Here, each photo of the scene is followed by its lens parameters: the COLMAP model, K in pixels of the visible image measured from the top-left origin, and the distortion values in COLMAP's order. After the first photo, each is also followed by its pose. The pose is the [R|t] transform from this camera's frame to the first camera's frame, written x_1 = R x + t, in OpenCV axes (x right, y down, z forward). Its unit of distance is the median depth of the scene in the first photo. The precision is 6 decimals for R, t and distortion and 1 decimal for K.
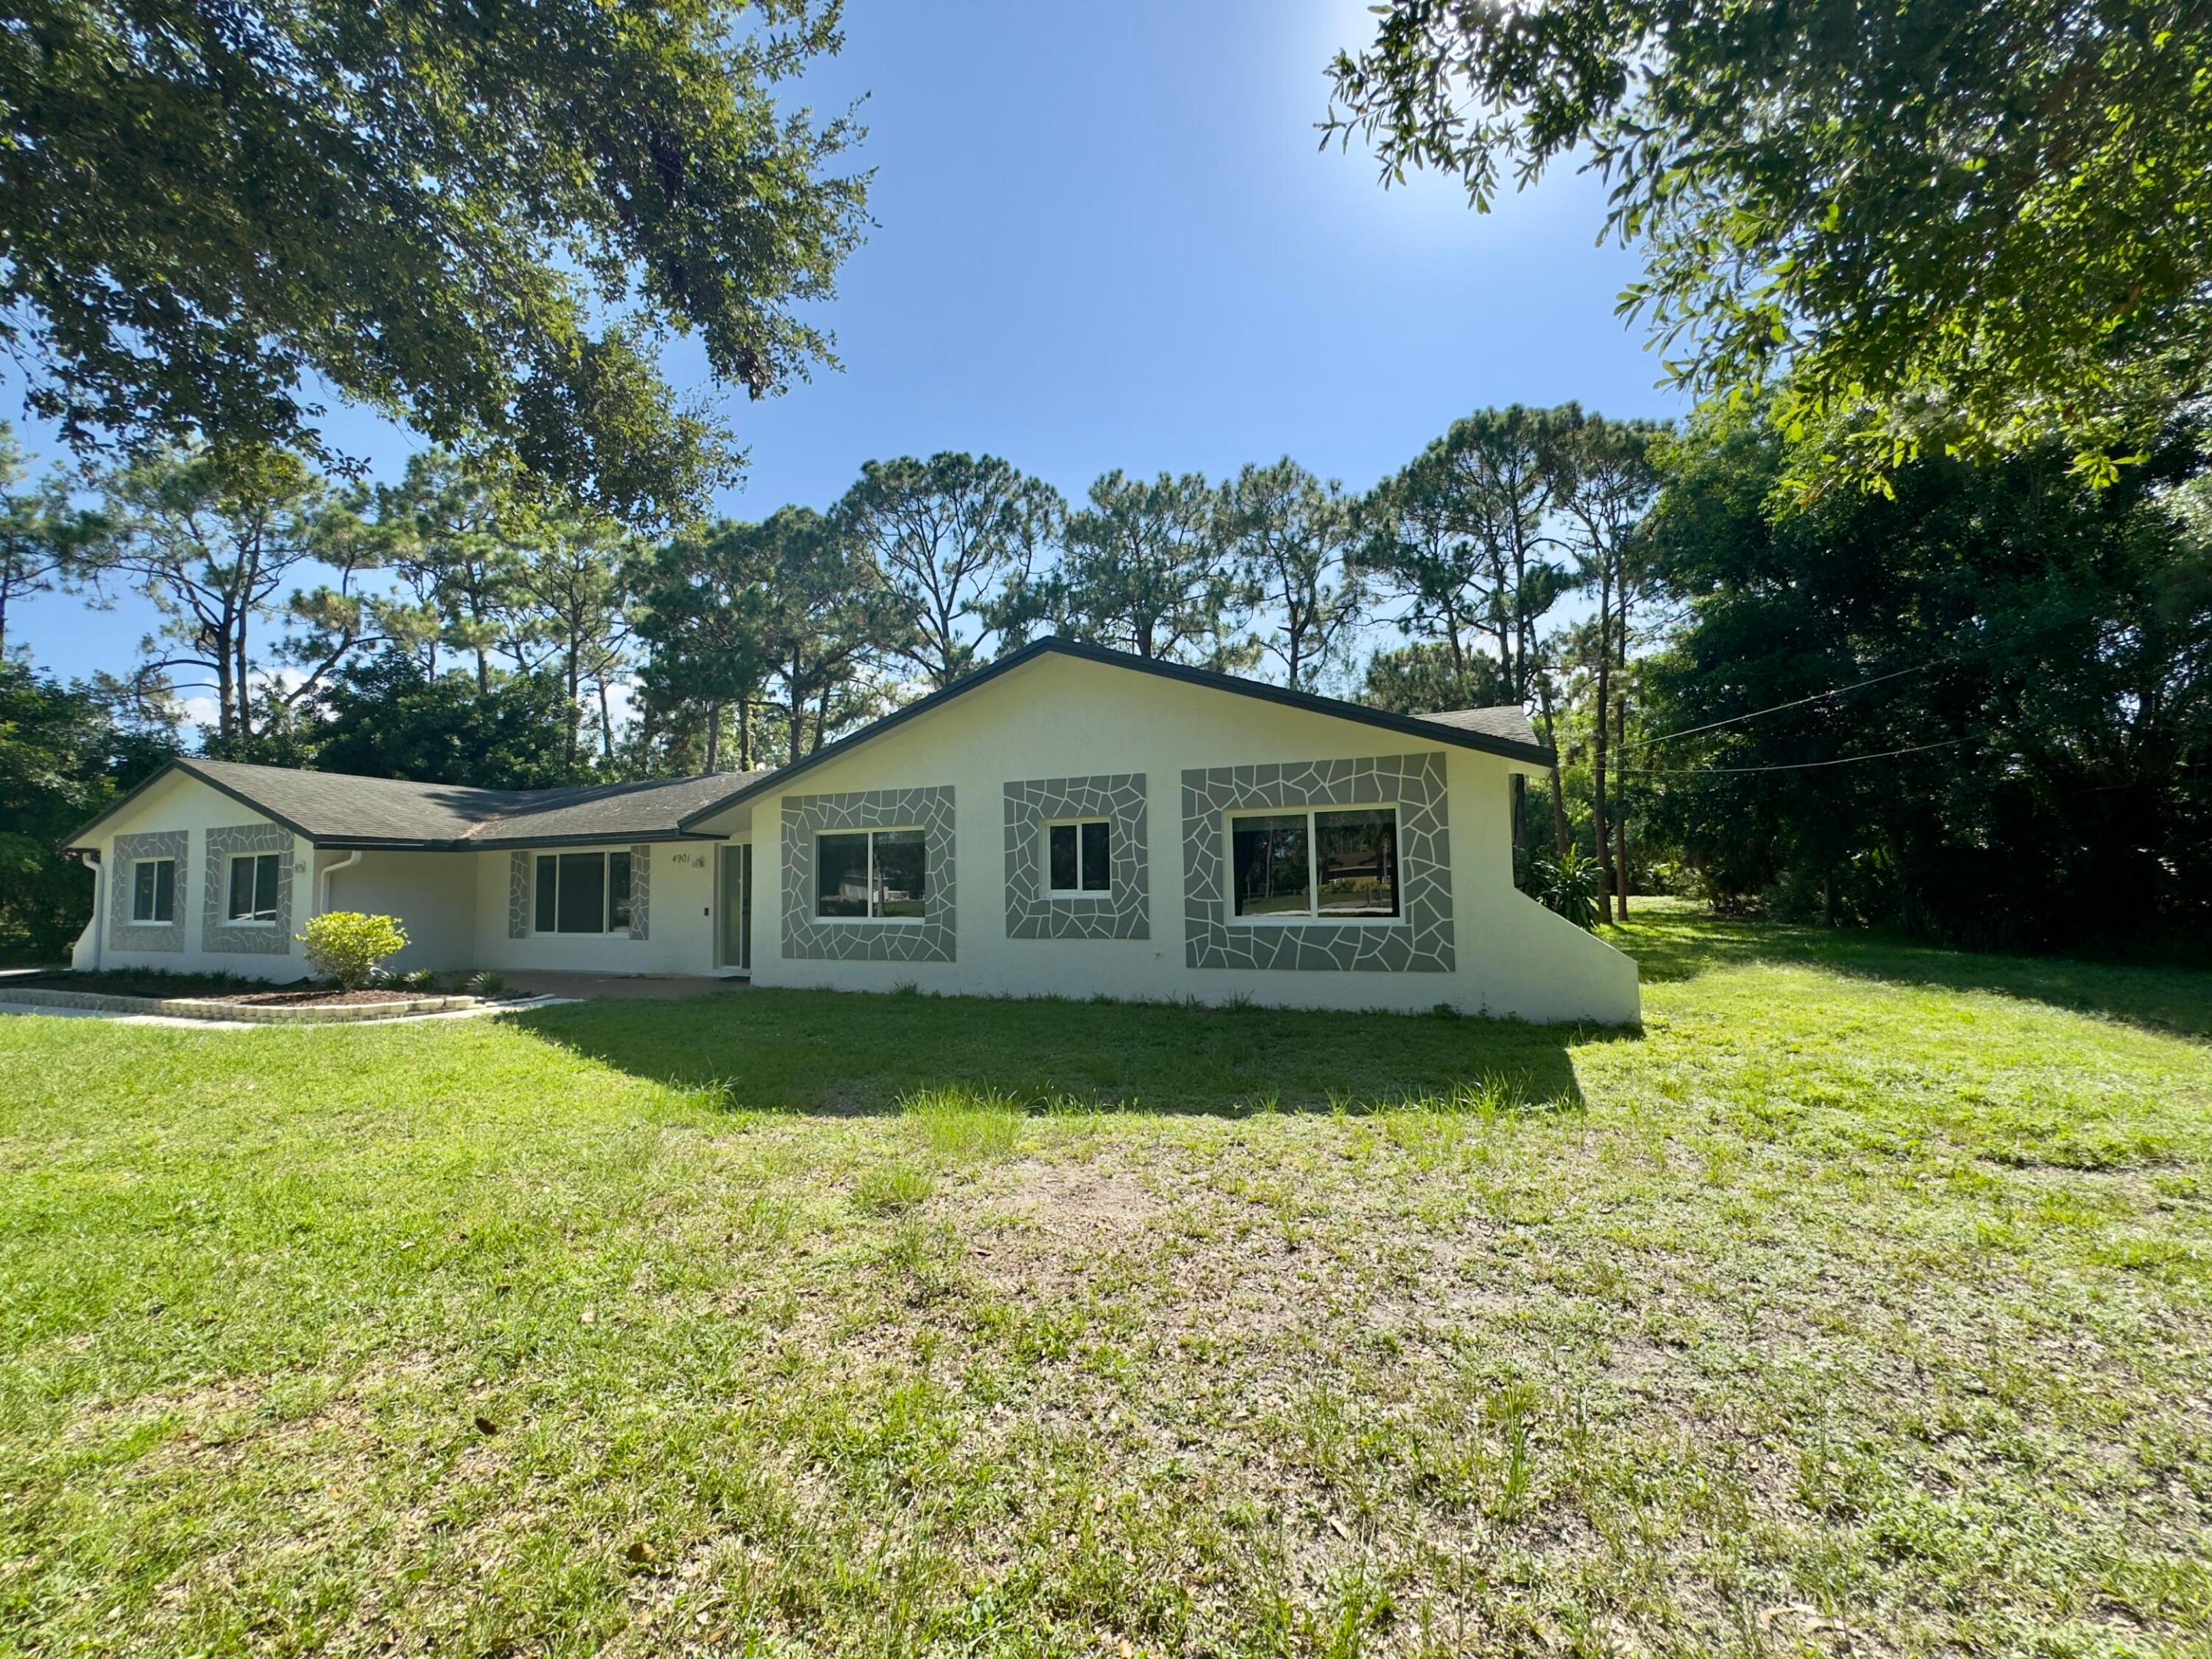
lens RADIAL K [[881.8, 0, 1109.0], [0, 881.8, 824.2], [0, 0, 1]] dist [0.000703, 0.000409]
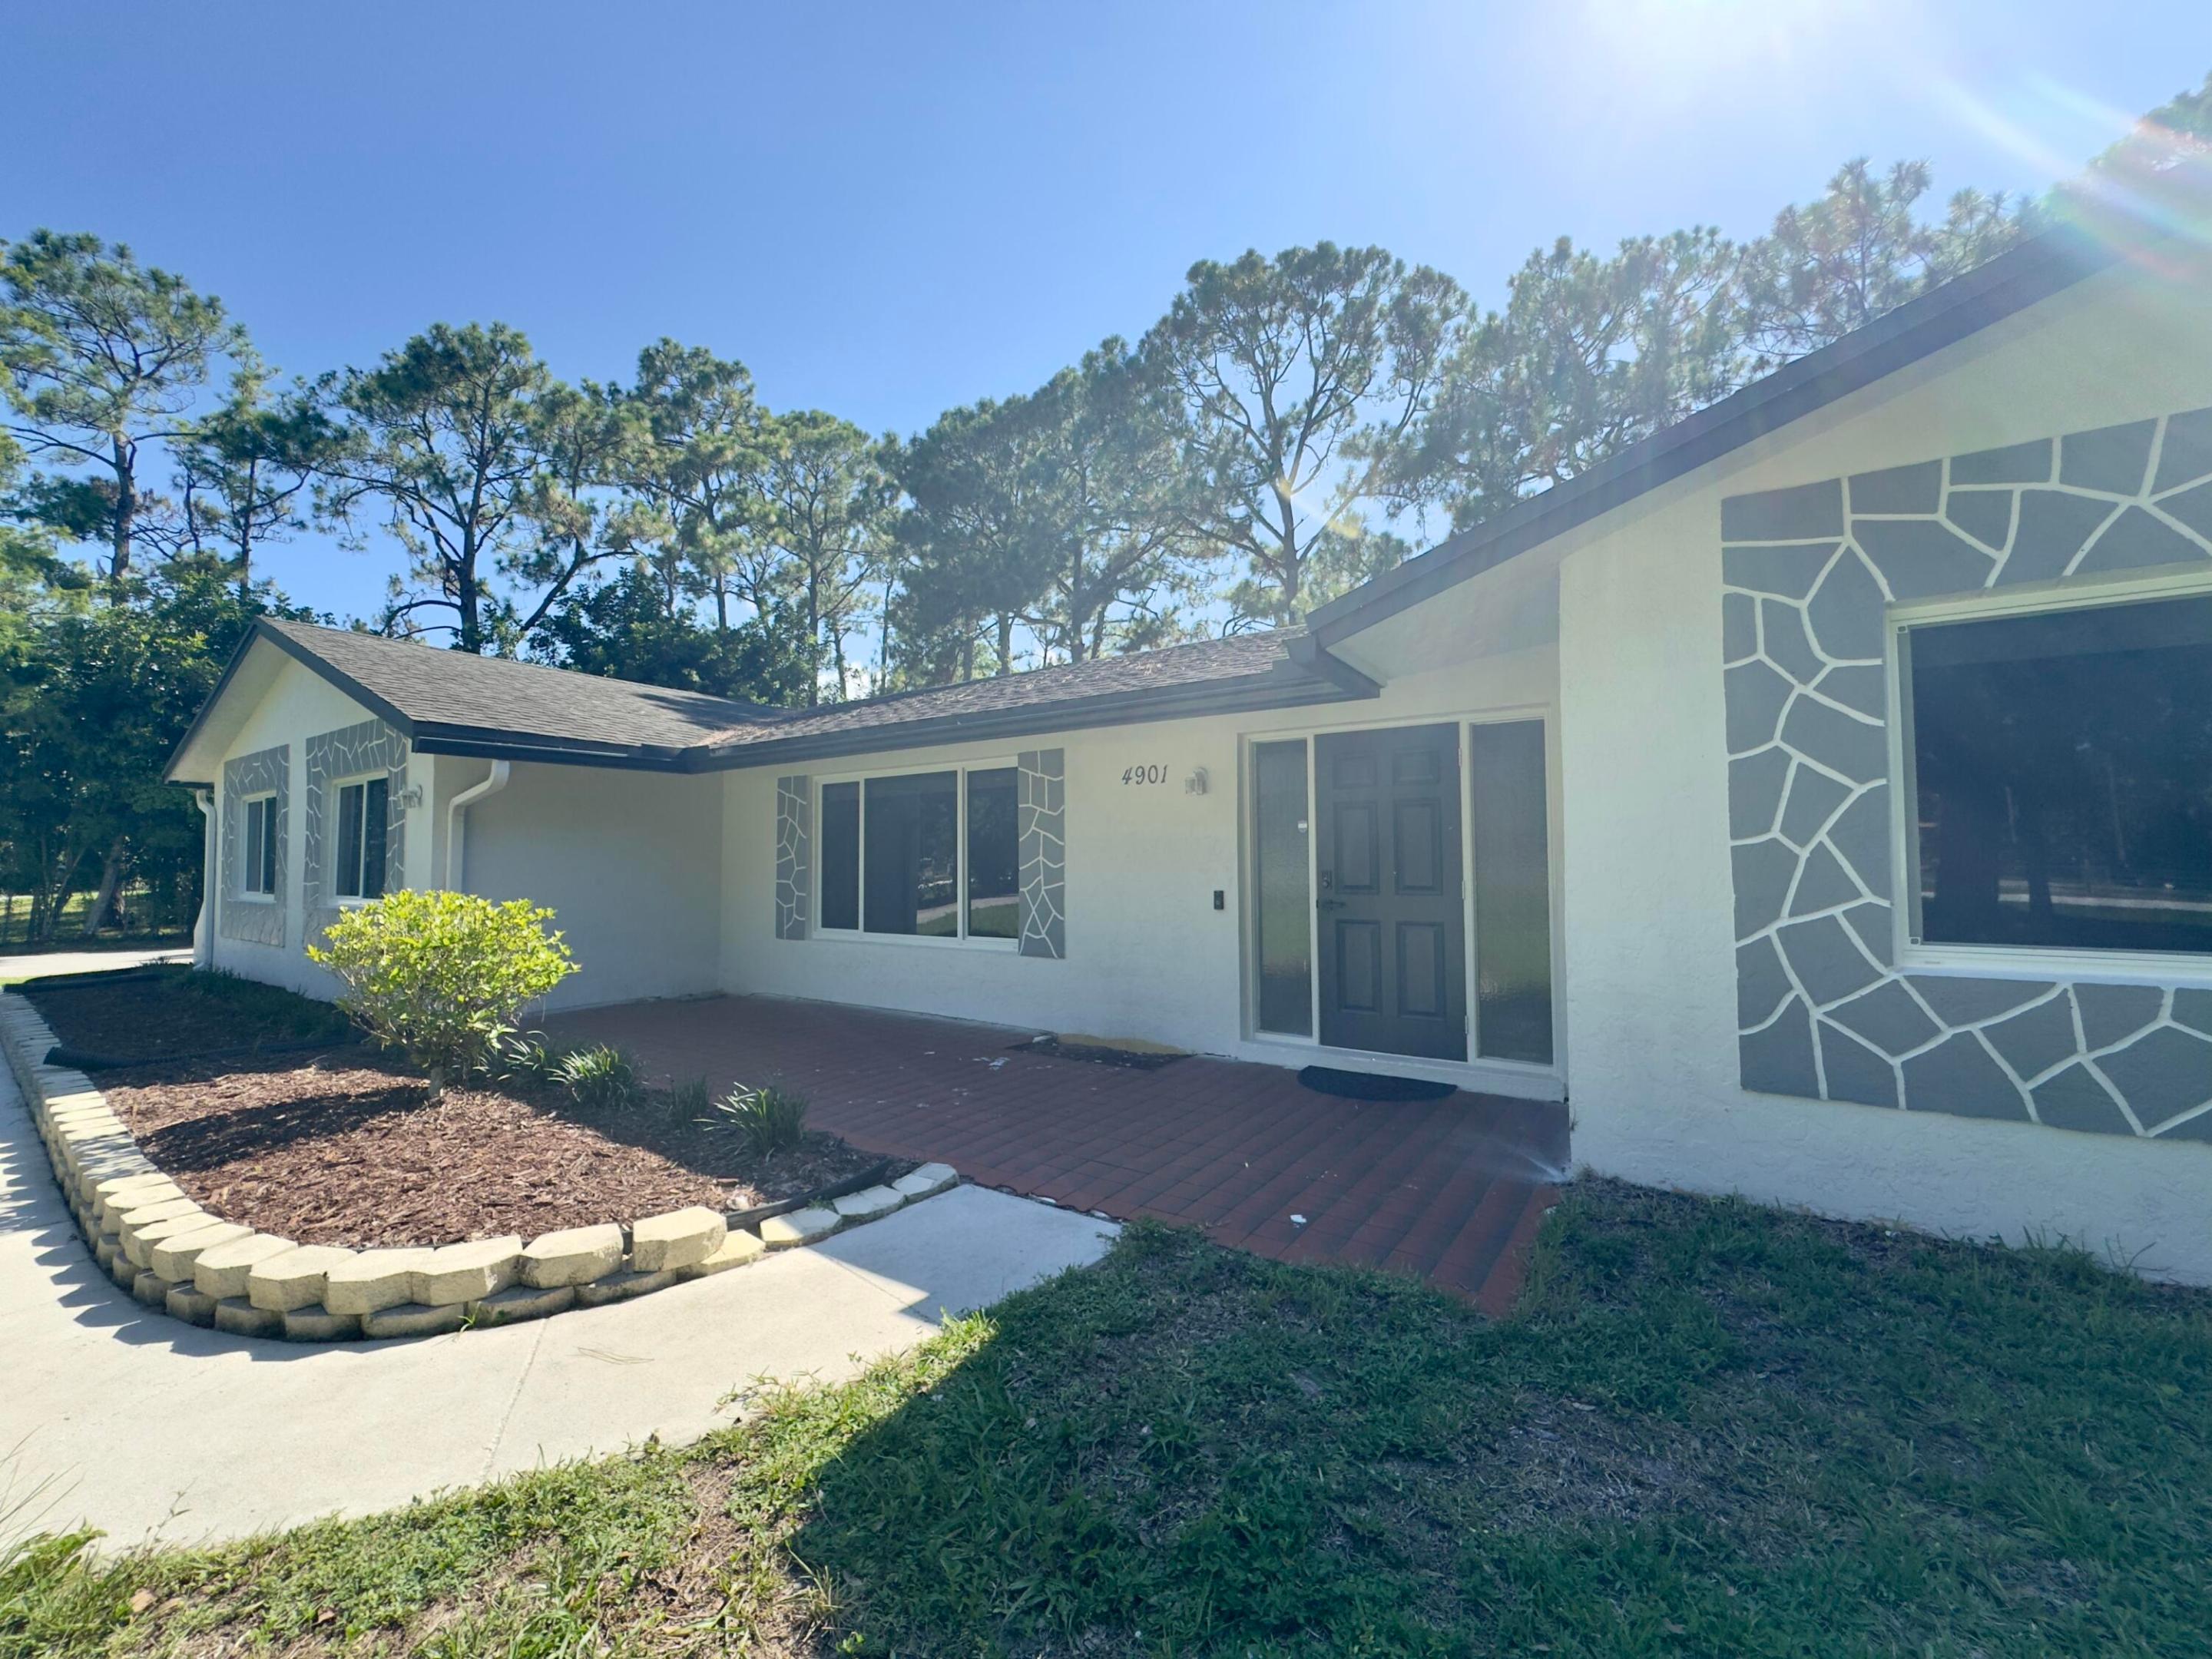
lens RADIAL K [[881.8, 0, 1105.3], [0, 881.8, 832.5], [0, 0, 1]] dist [0.000703, 0.000409]
pose [[0.978406, 0.004669, -0.206641, -0.196391], [0.002401, 0.999421, 0.033947, 0.024594], [0.206680, -0.033710, 0.977828, 0.272572]]
